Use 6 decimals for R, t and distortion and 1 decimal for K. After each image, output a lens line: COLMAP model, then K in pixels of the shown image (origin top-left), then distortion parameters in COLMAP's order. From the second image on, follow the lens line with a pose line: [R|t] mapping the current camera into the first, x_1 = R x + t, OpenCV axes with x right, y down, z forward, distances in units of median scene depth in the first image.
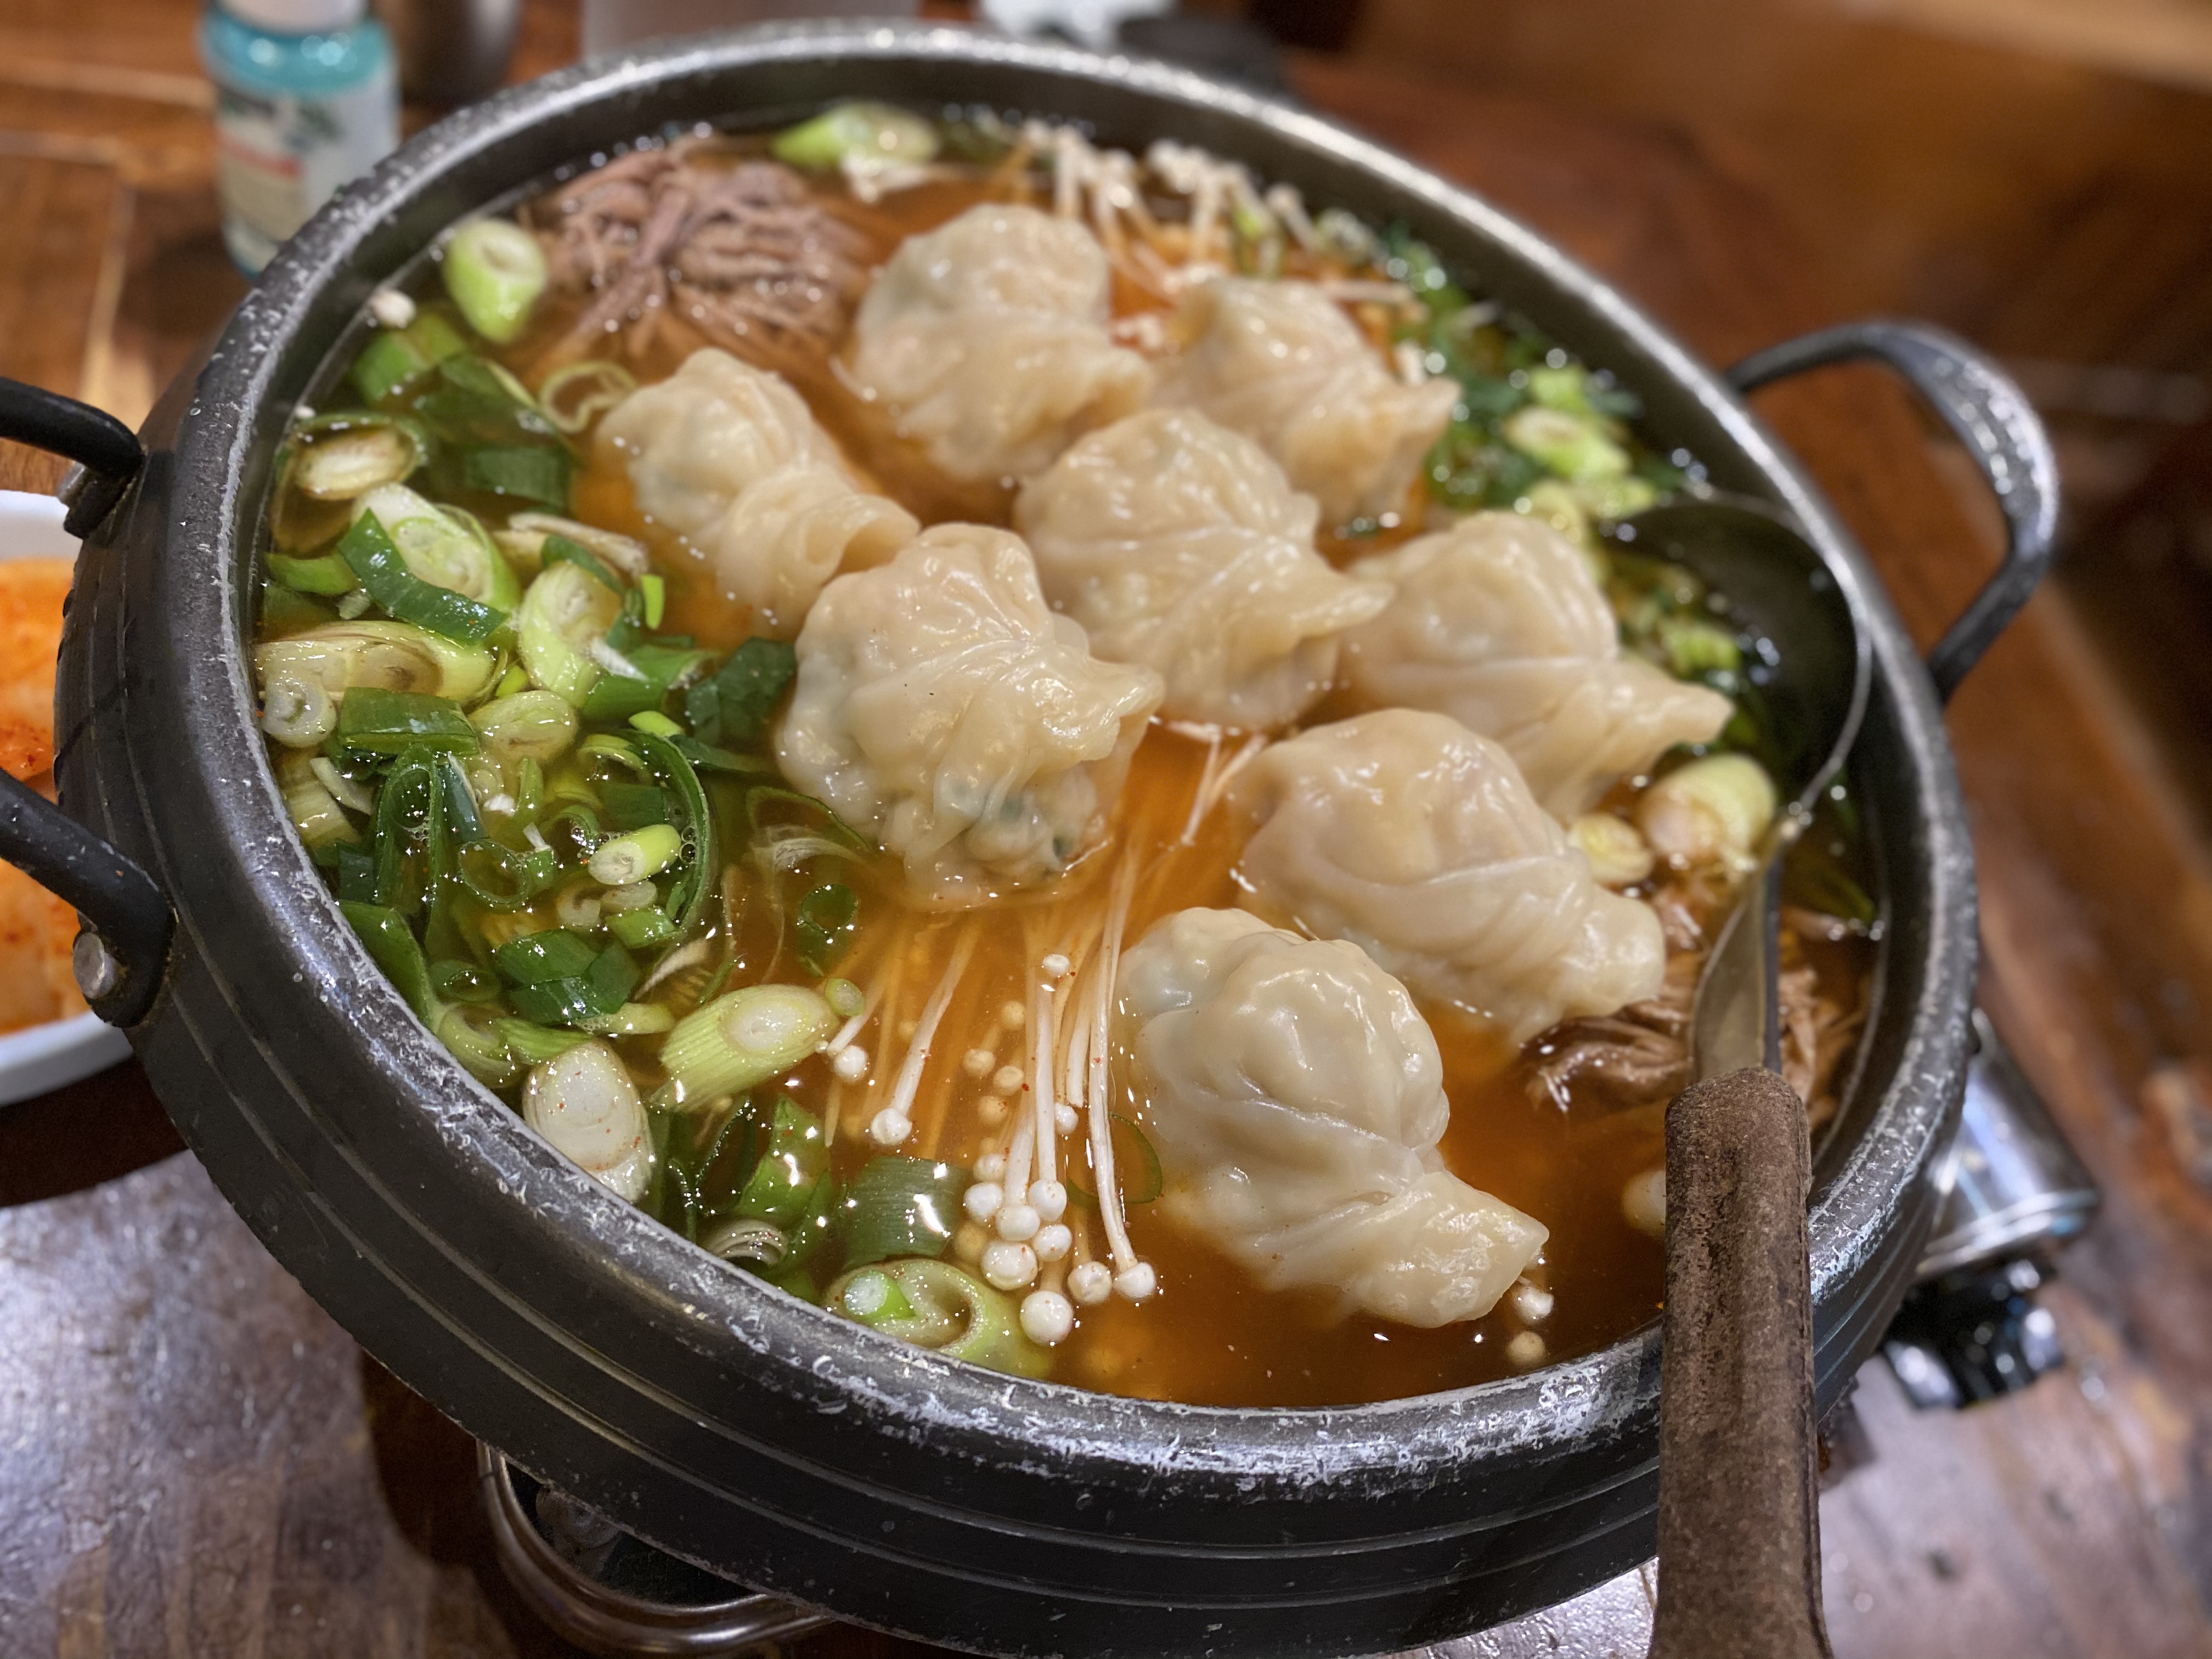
lens RADIAL K [[1674.6, 0, 1120.8], [0, 1674.6, 818.9], [0, 0, 1]] dist [-0.013071, -0.004813]
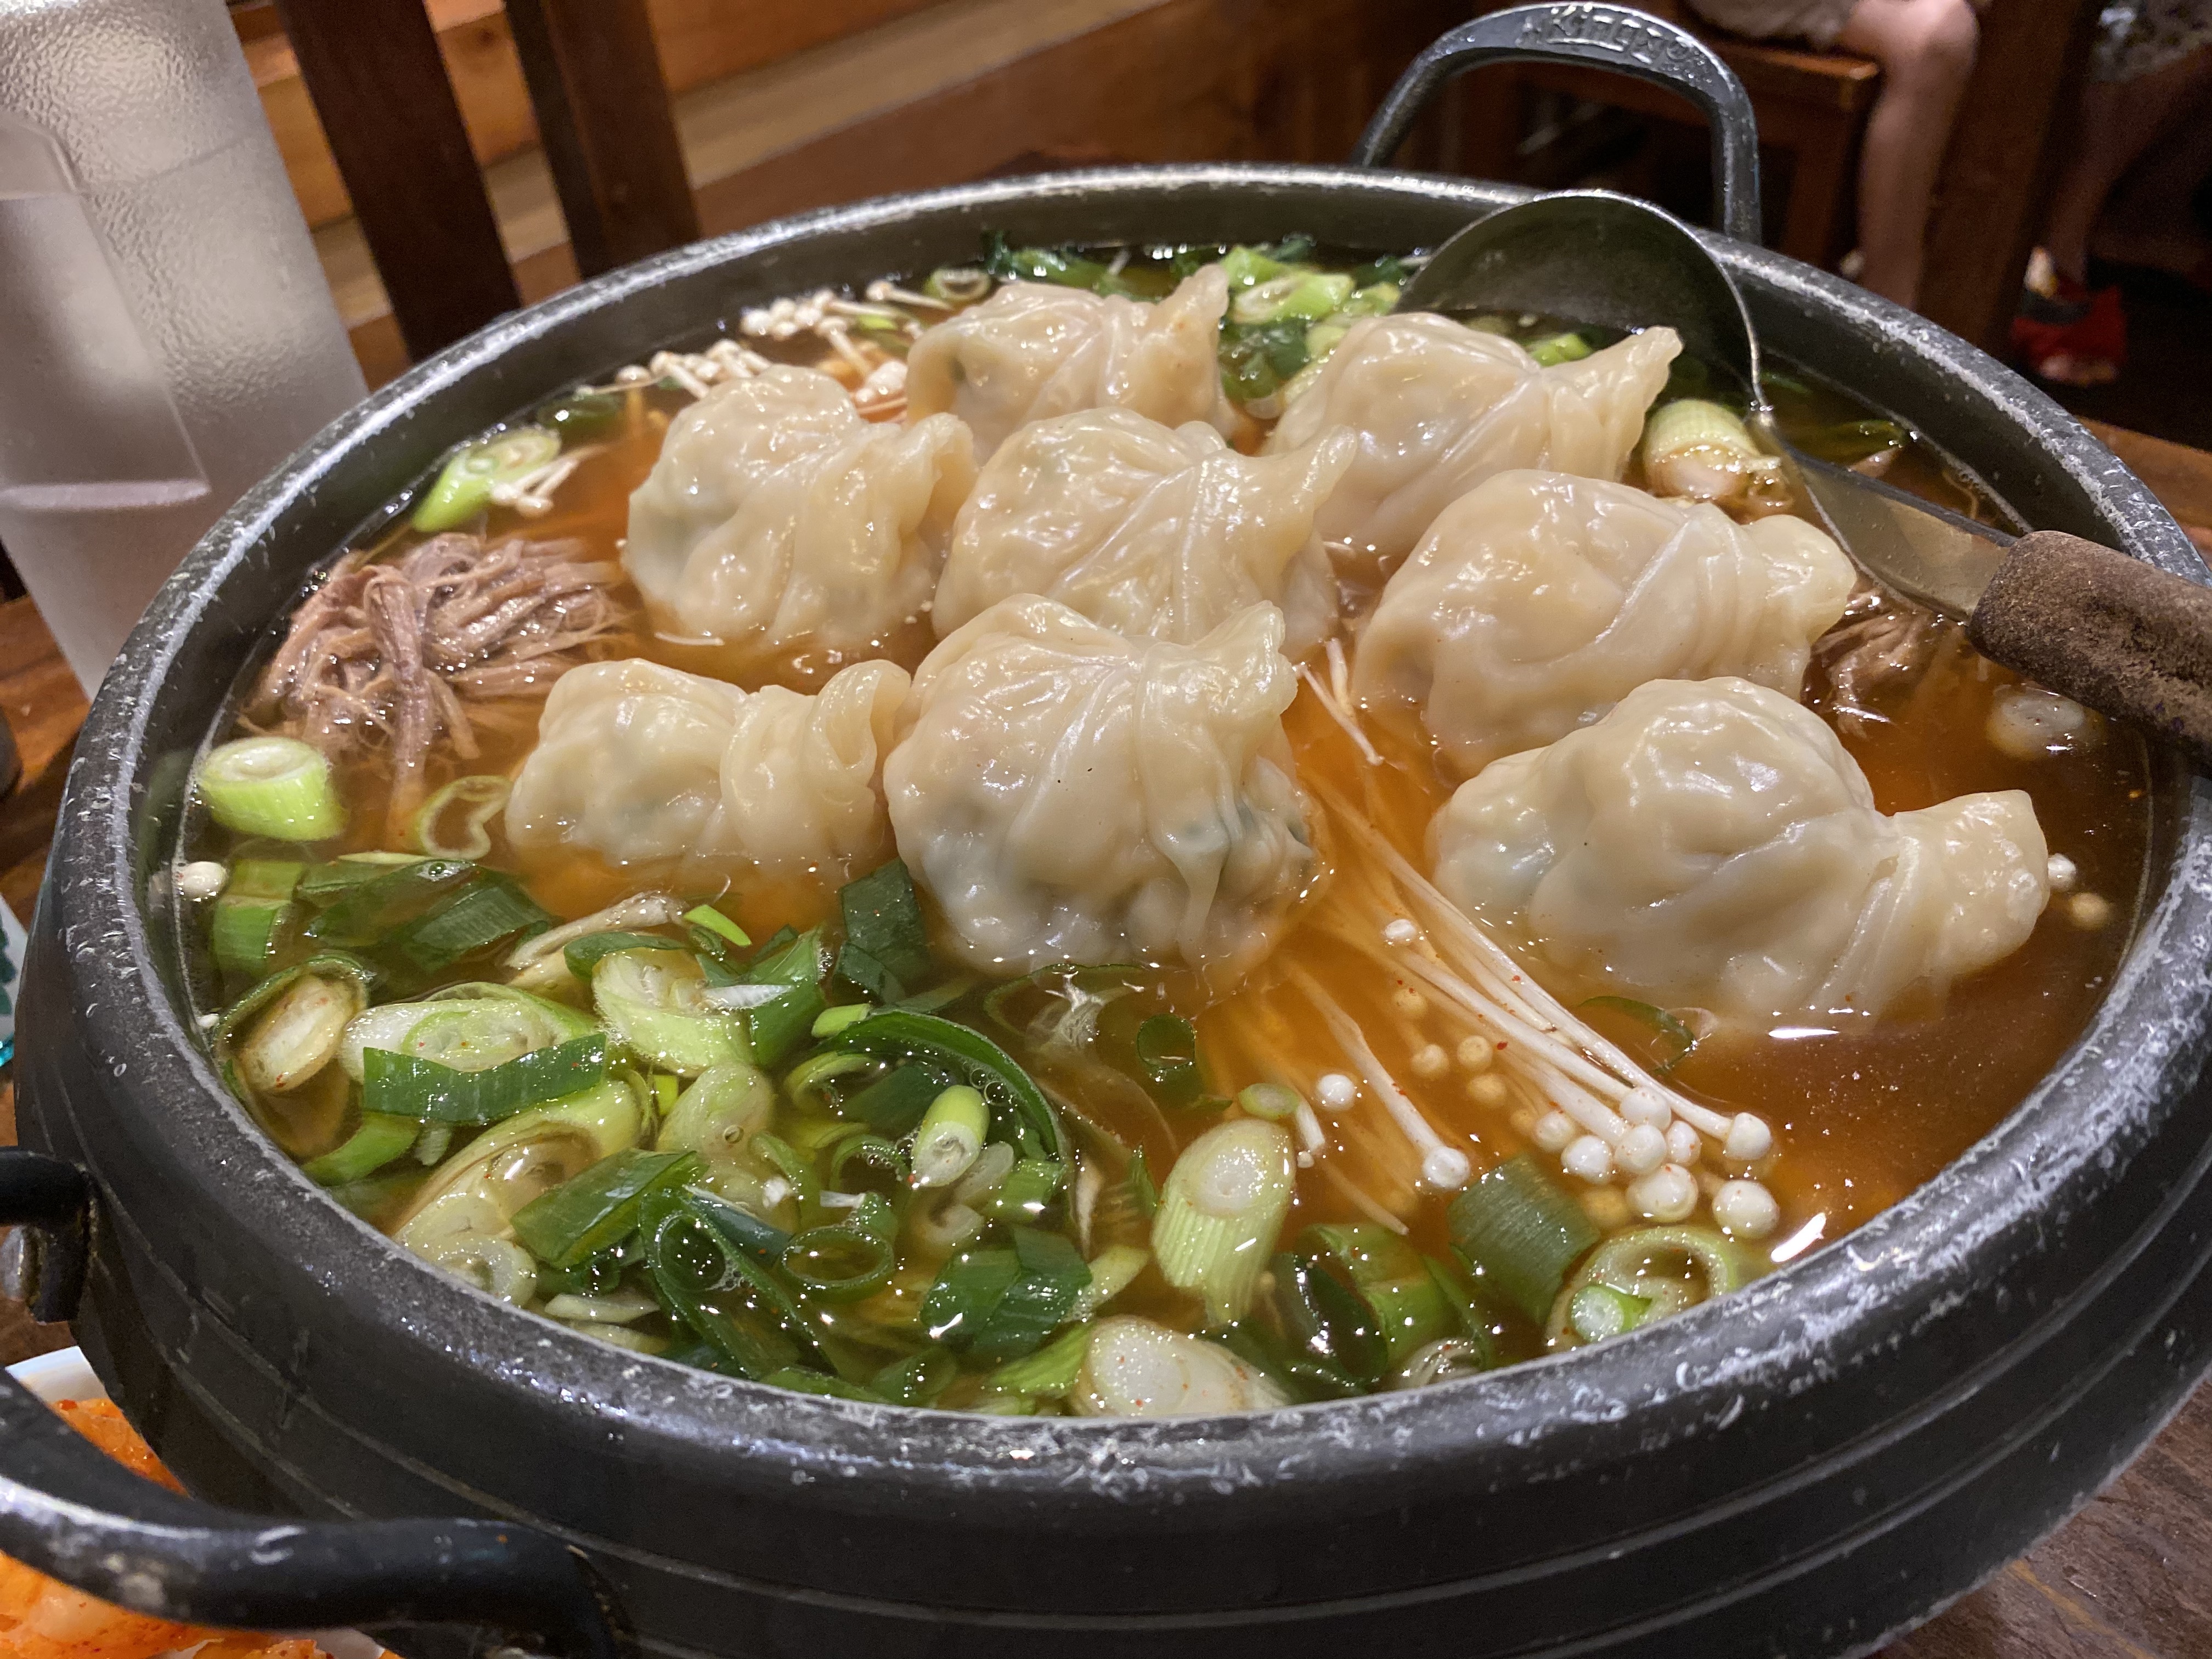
lens RADIAL K [[1688.2, 0, 1106.0], [0, 1688.2, 829.5], [0, 0, 1]] dist [-0.013283, 0.006869]
pose [[0.762075, -0.614059, 0.205363, -0.295788], [0.636407, 0.768788, -0.062856, 0.006920], [-0.119284, 0.178595, 0.976665, 0.169936]]
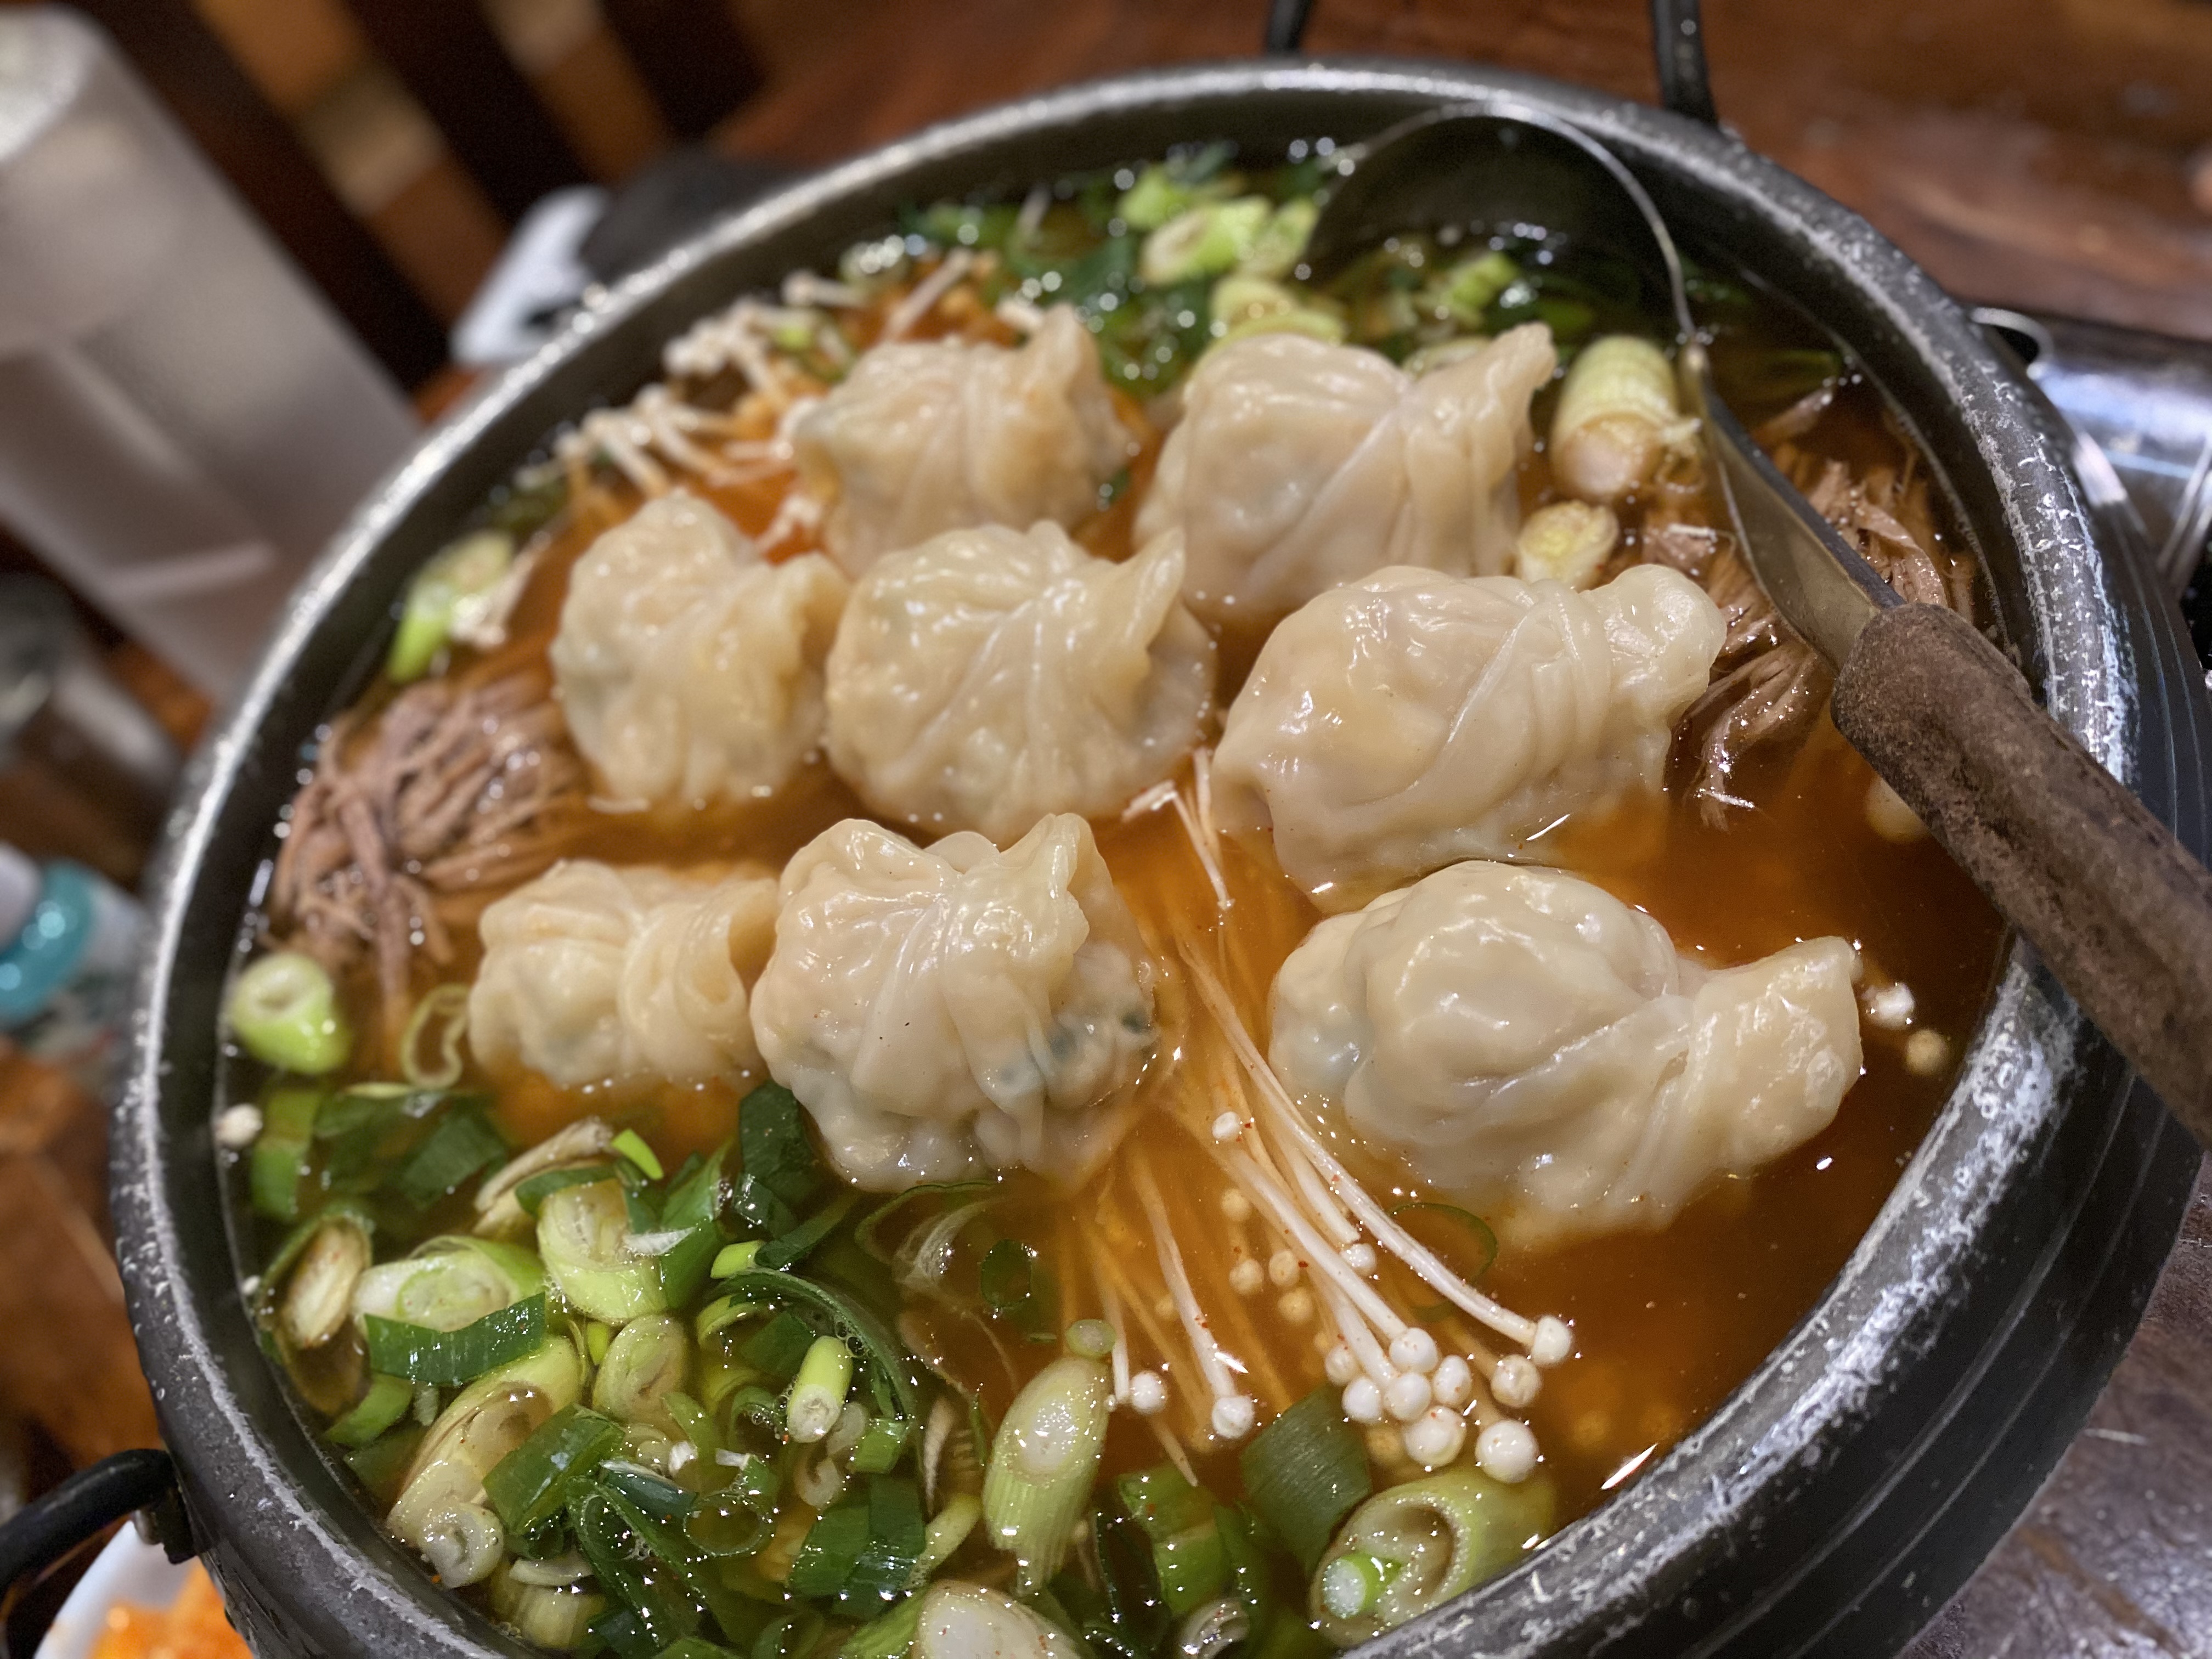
lens RADIAL K [[1688.2, 0, 1106.0], [0, 1688.2, 829.5], [0, 0, 1]] dist [-0.013283, 0.006869]
pose [[0.672454, -0.734980, -0.087233, 0.112731], [0.737157, 0.675646, -0.010109, -0.057207], [0.066368, -0.057507, 0.996137, 0.113093]]
